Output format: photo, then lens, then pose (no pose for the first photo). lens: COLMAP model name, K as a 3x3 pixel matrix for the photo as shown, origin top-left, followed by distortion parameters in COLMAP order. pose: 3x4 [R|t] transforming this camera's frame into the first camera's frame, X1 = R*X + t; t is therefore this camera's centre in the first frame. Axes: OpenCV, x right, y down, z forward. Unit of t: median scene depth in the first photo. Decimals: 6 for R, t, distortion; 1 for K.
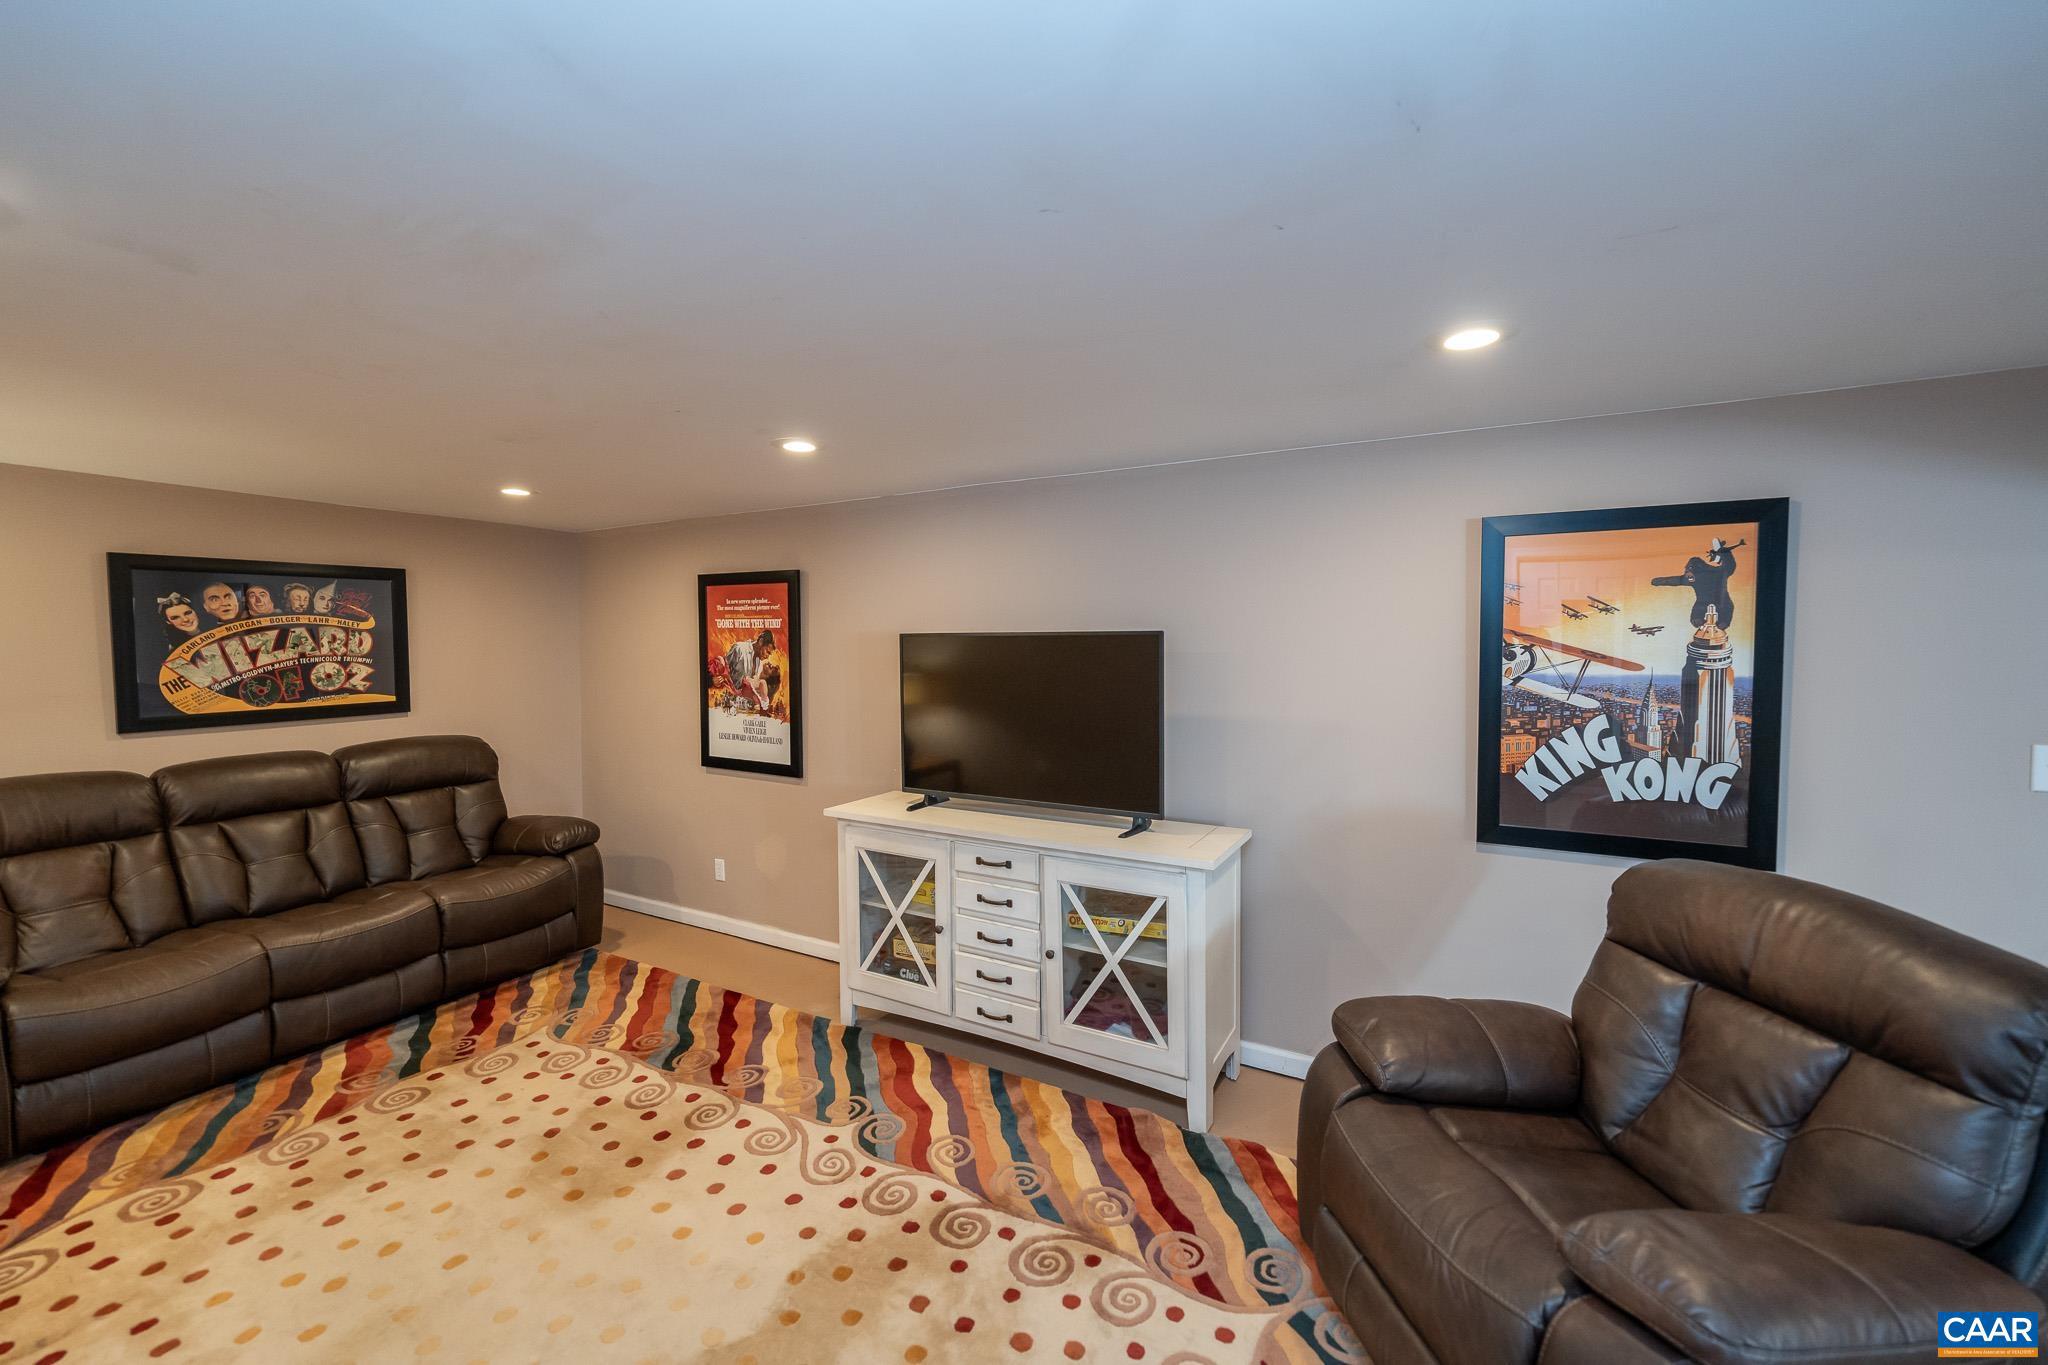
lens RADIAL K [[824.9, 0, 1021.4], [0, 824.9, 671.4], [0, 0, 1]] dist [0.000314, 0.000119]
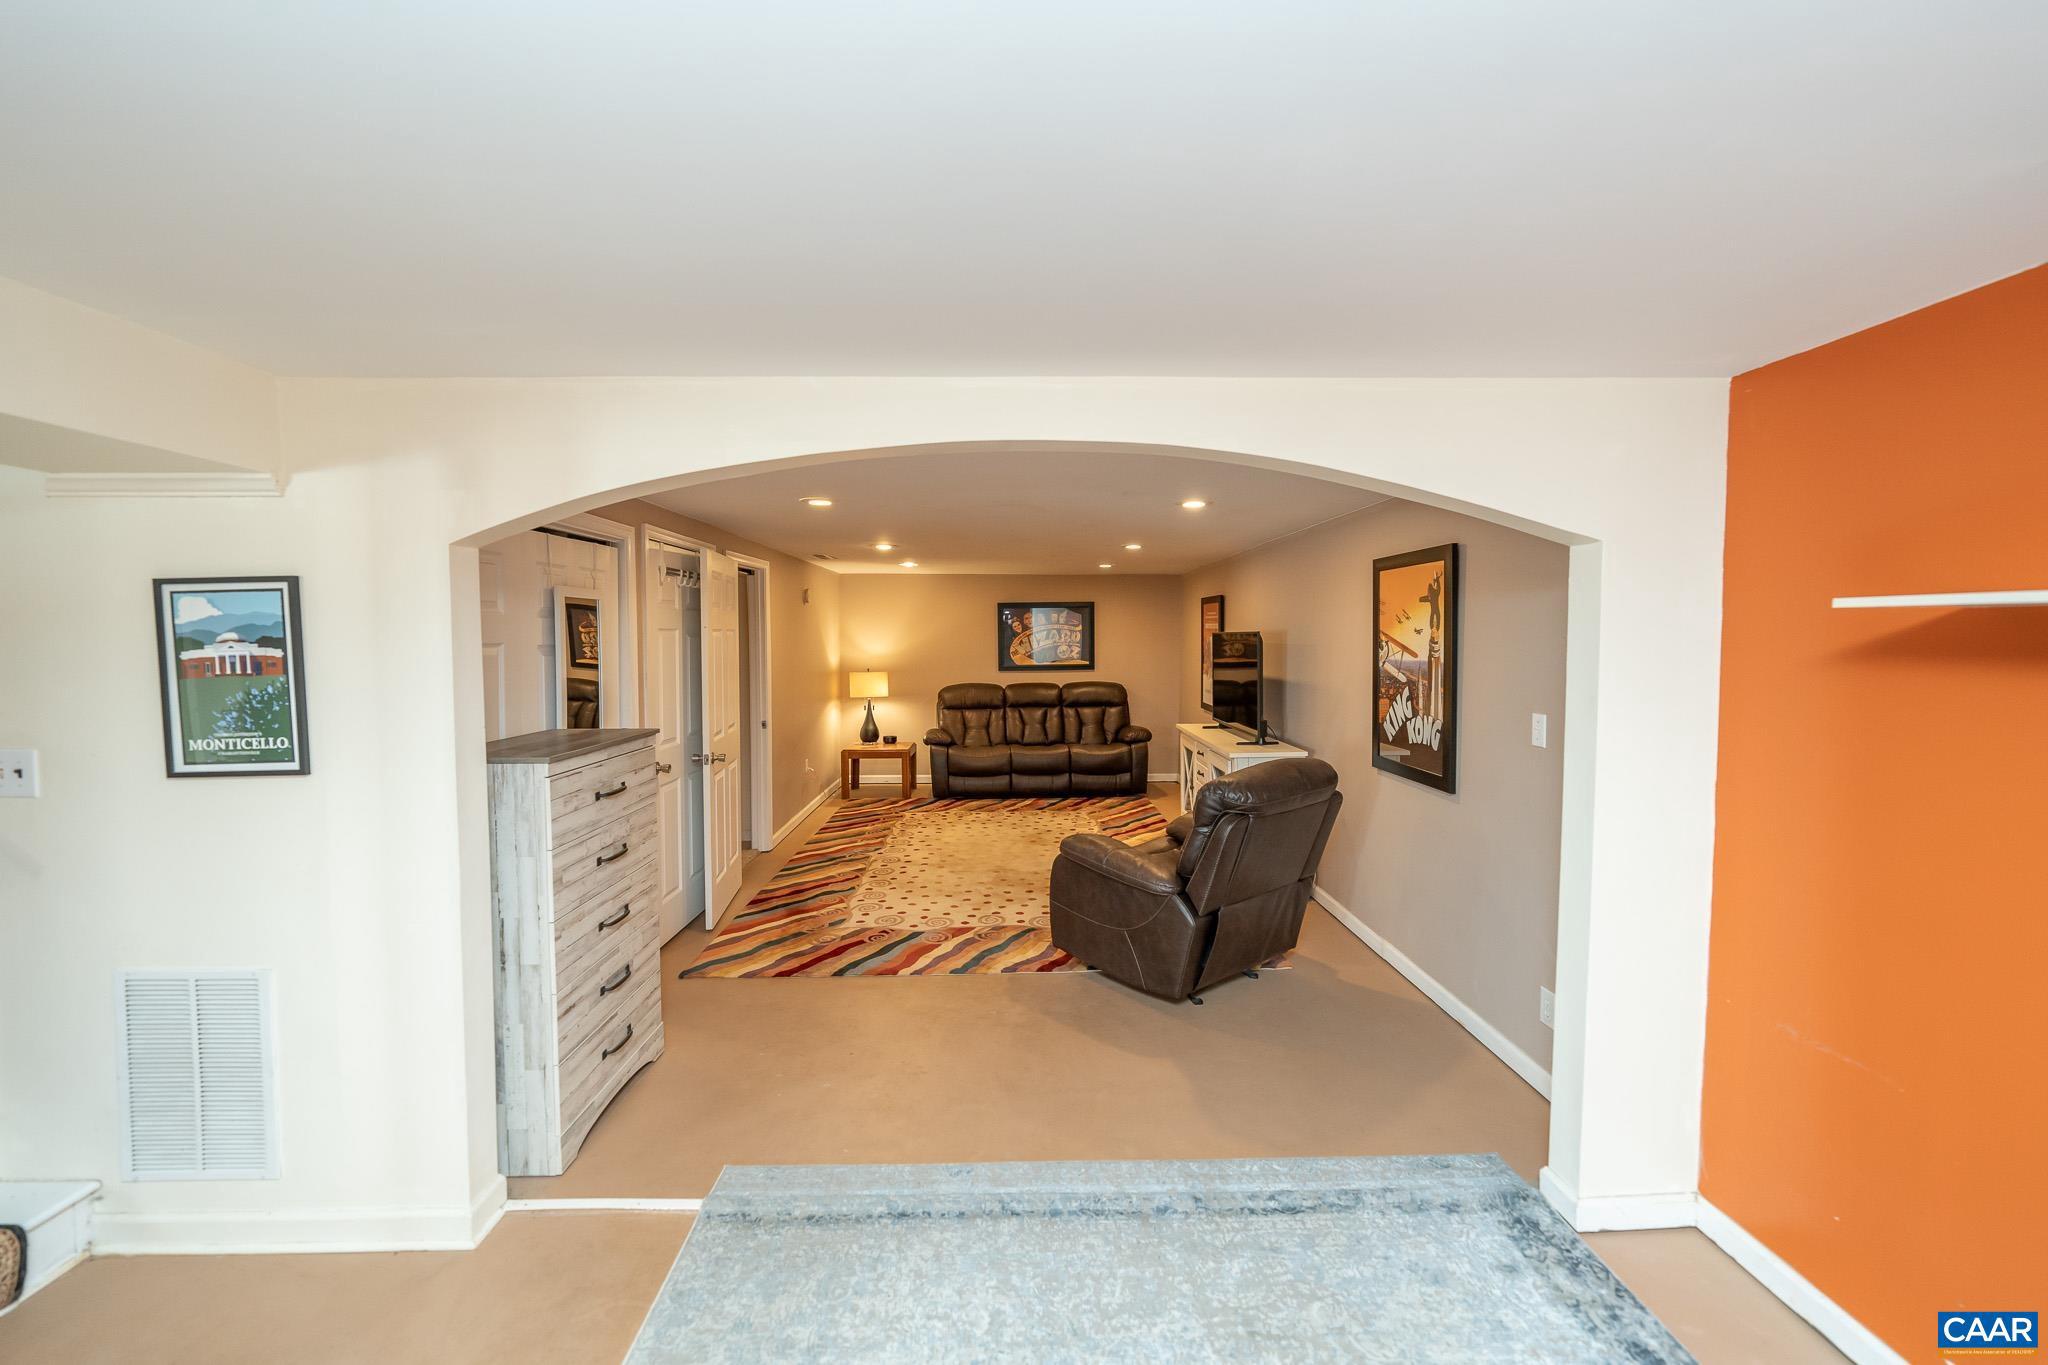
lens RADIAL K [[824.9, 0, 1021.4], [0, 824.9, 671.4], [0, 0, 1]] dist [0.000314, 0.000119]
pose [[0.510246, 0.037979, -0.859189, 1.470952], [-0.029313, 0.999212, 0.026760, 0.004075], [0.859529, 0.011532, 0.510957, -0.355286]]
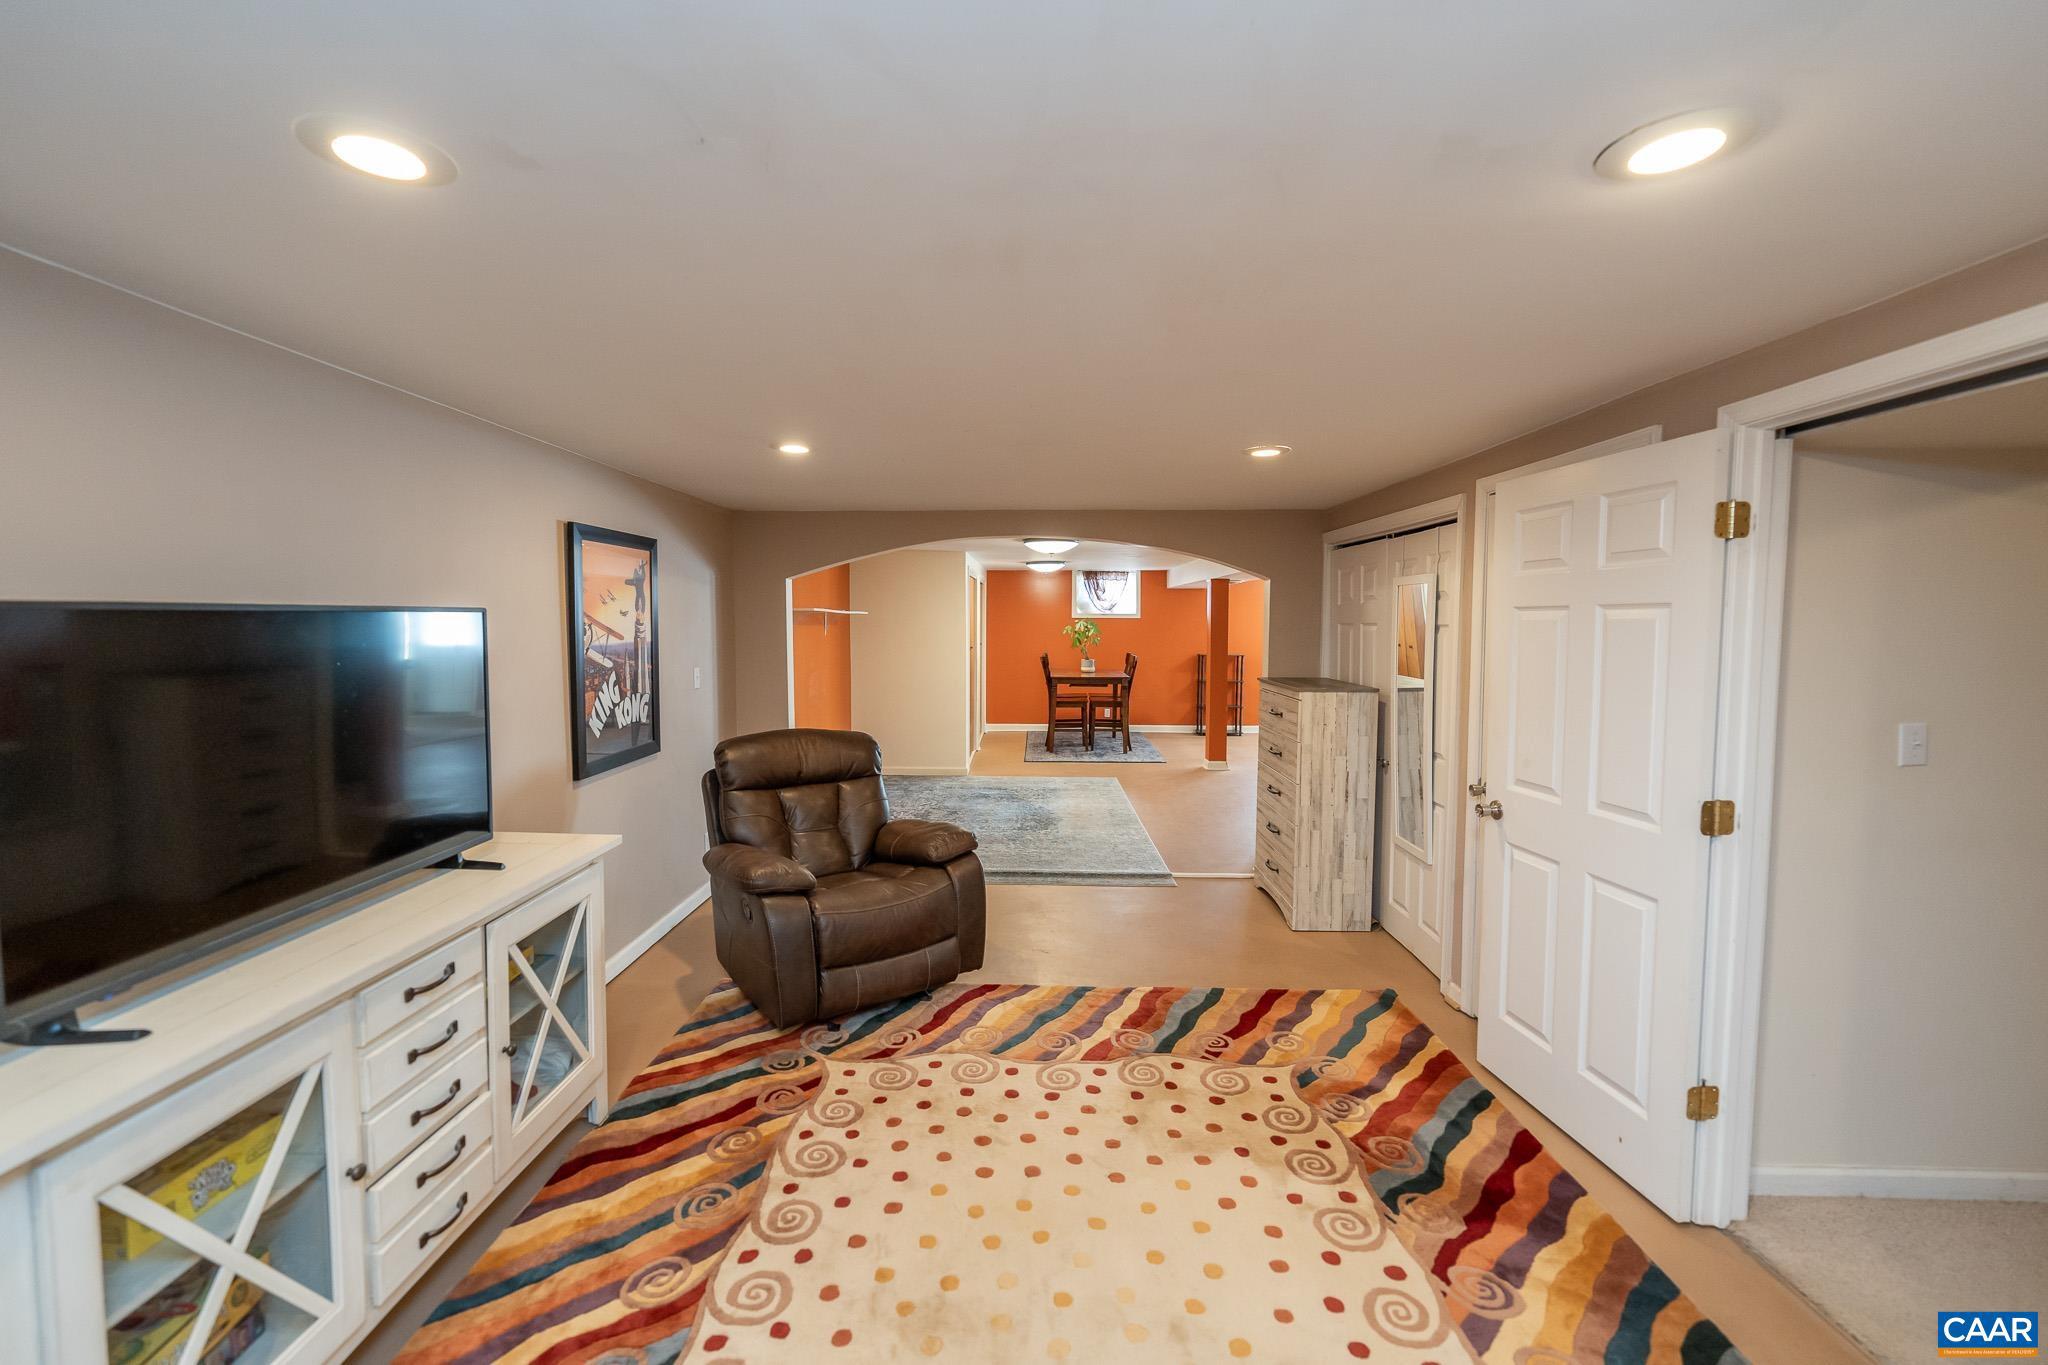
lens RADIAL K [[824.9, 0, 1021.4], [0, 824.9, 671.4], [0, 0, 1]] dist [0.000314, 0.000119]
pose [[-0.478333, -0.054853, 0.876464, -0.816415], [0.030131, 0.996435, 0.078805, -0.035685], [-0.877662, 0.064103, -0.474974, 0.942466]]
